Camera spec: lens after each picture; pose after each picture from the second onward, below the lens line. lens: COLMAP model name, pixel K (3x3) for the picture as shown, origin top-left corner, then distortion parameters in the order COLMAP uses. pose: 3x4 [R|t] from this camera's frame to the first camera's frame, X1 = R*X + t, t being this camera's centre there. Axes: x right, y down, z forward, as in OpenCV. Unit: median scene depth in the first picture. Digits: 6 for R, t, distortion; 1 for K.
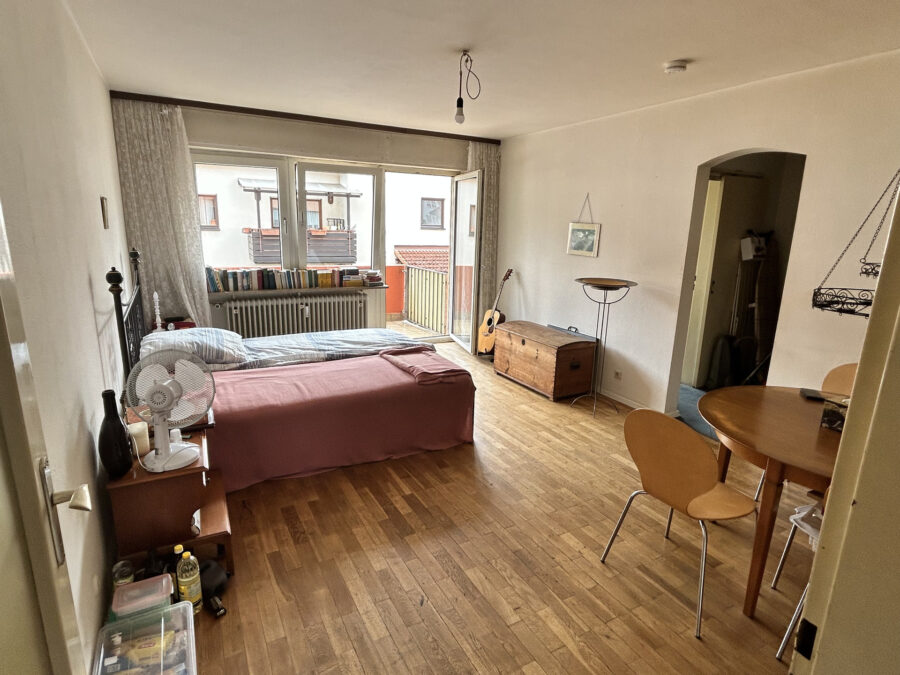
lens RADIAL K [[493.2, 0, 450.0], [0, 493.2, 337.5], [0, 0, 1]] dist [-0.002068, -0.000054]
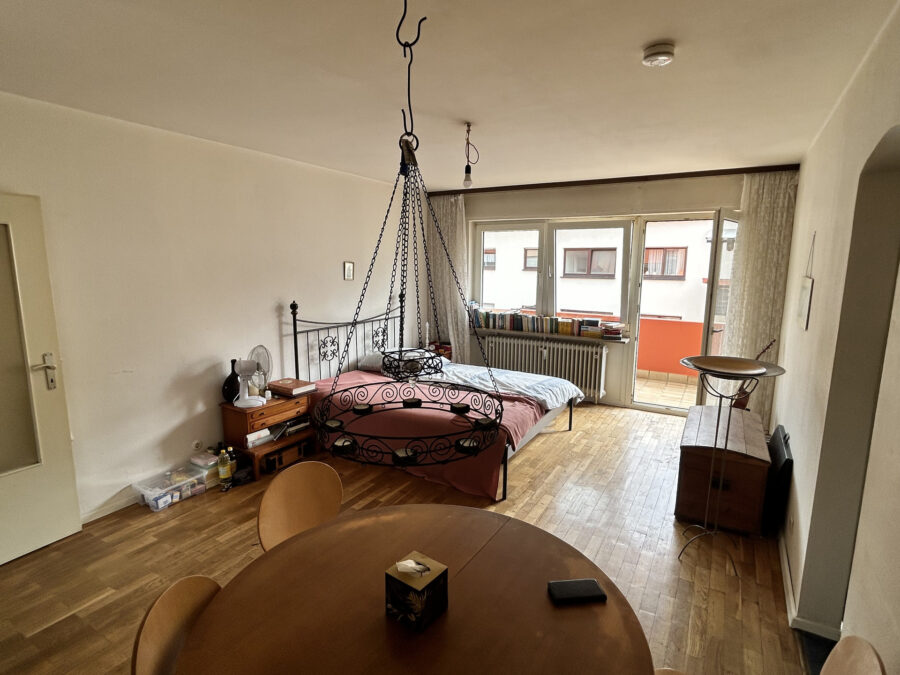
lens RADIAL K [[472.8, 0, 450.0], [0, 472.8, 337.5], [0, 0, 1]] dist [-0.000323, -0.000214]
pose [[0.503540, 0.113003, -0.856550, 0.514172], [-0.191652, 0.981319, 0.016797, -0.067159], [0.842447, 0.155702, 0.515790, 0.269461]]
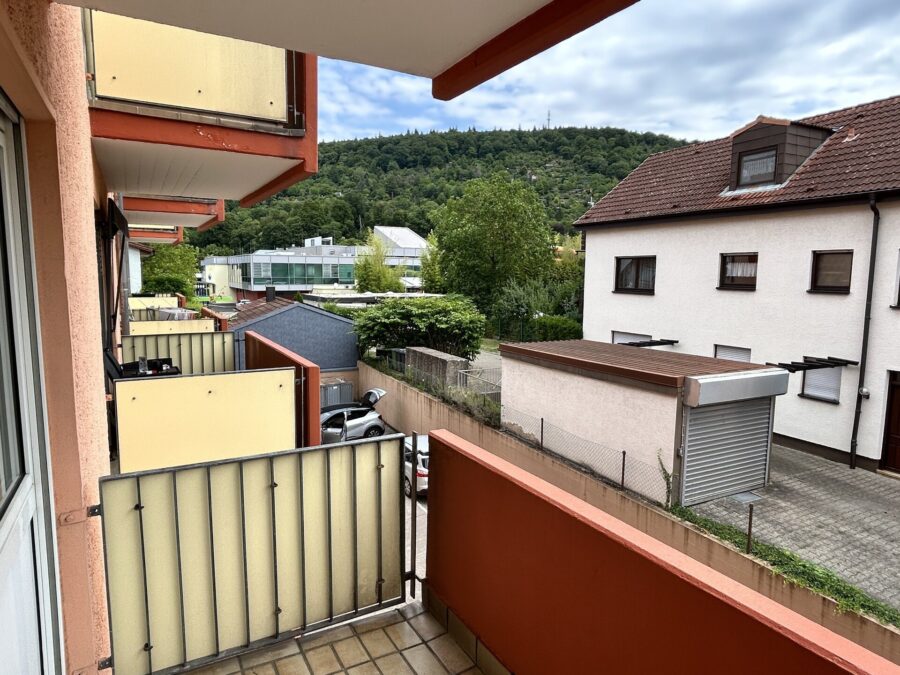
lens RADIAL K [[557.8, 0, 448.6], [0, 557.8, 340.3], [0, 0, 1]] dist [-0.014524, 0.001797]
pose [[0.003029, 0.089910, -0.995945, -0.128590], [-0.237711, 0.967466, 0.086616, -0.293058], [0.971331, 0.236485, 0.024303, 1.164423]]
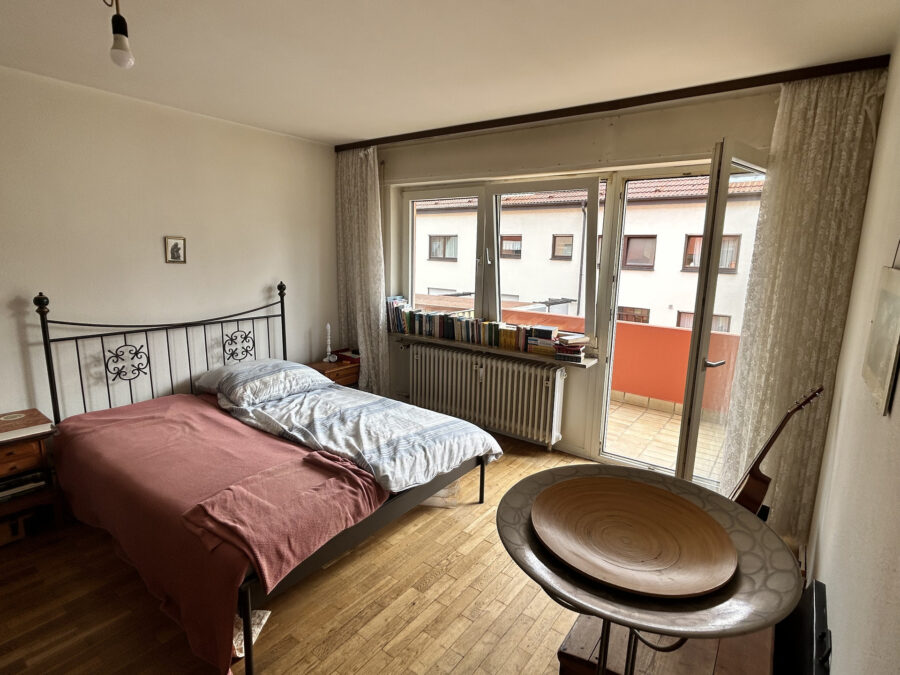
lens RADIAL K [[471.1, 0, 451.1], [0, 471.1, 335.8], [0, 0, 1]] dist [-0.001158, 0.001318]
pose [[0.411066, 0.145424, -0.899931, 0.354940], [-0.218704, 0.974095, 0.057510, -0.146443], [0.884982, 0.173178, 0.432223, 0.633369]]
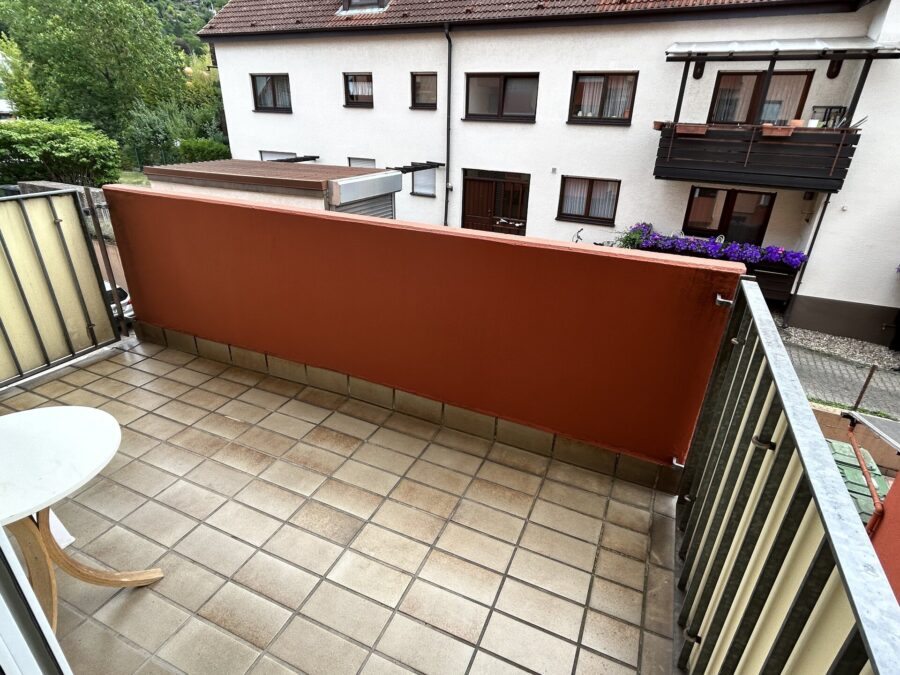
lens RADIAL K [[486.1, 0, 450.1], [0, 486.1, 335.5], [0, 0, 1]] dist [-0.000016, 0.002339]
pose [[0.598708, 0.325563, -0.731818, -0.013837], [-0.190328, 0.945324, 0.264836, -0.218591], [0.778026, -0.019274, 0.627936, 1.141235]]
